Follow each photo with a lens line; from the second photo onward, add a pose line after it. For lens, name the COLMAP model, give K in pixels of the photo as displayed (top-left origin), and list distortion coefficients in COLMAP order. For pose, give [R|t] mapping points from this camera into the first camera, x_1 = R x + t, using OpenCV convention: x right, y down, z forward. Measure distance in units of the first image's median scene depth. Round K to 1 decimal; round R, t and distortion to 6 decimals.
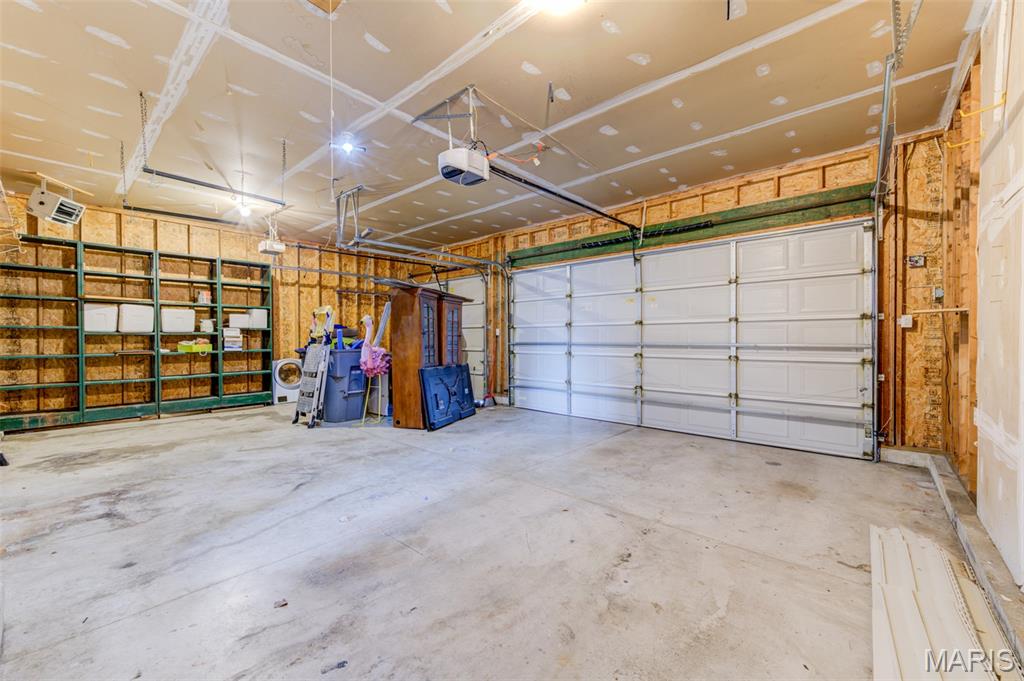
lens RADIAL K [[402.6, 0, 515.1], [0, 402.6, 339.6], [0, 0, 1]] dist [0.011416, -0.003343]
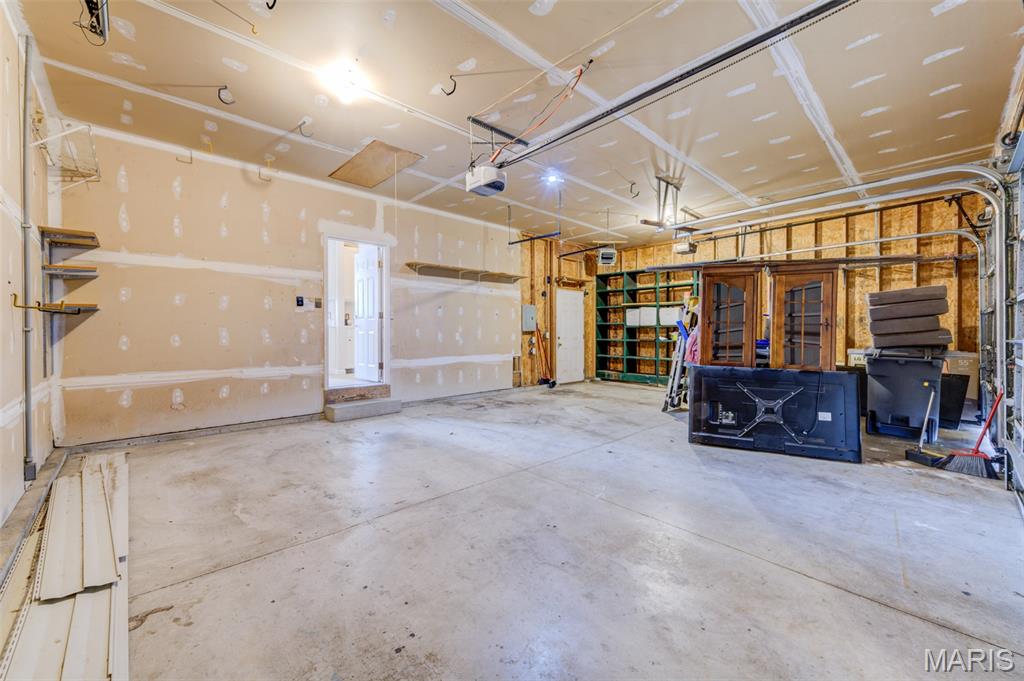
lens RADIAL K [[402.6, 0, 515.1], [0, 402.6, 339.6], [0, 0, 1]] dist [0.011416, -0.003343]
pose [[-0.094414, 0.021394, -0.995303, 1.055905], [-0.009149, 0.999708, 0.022356, 0.007485], [0.995491, 0.011217, -0.094191, 1.213625]]
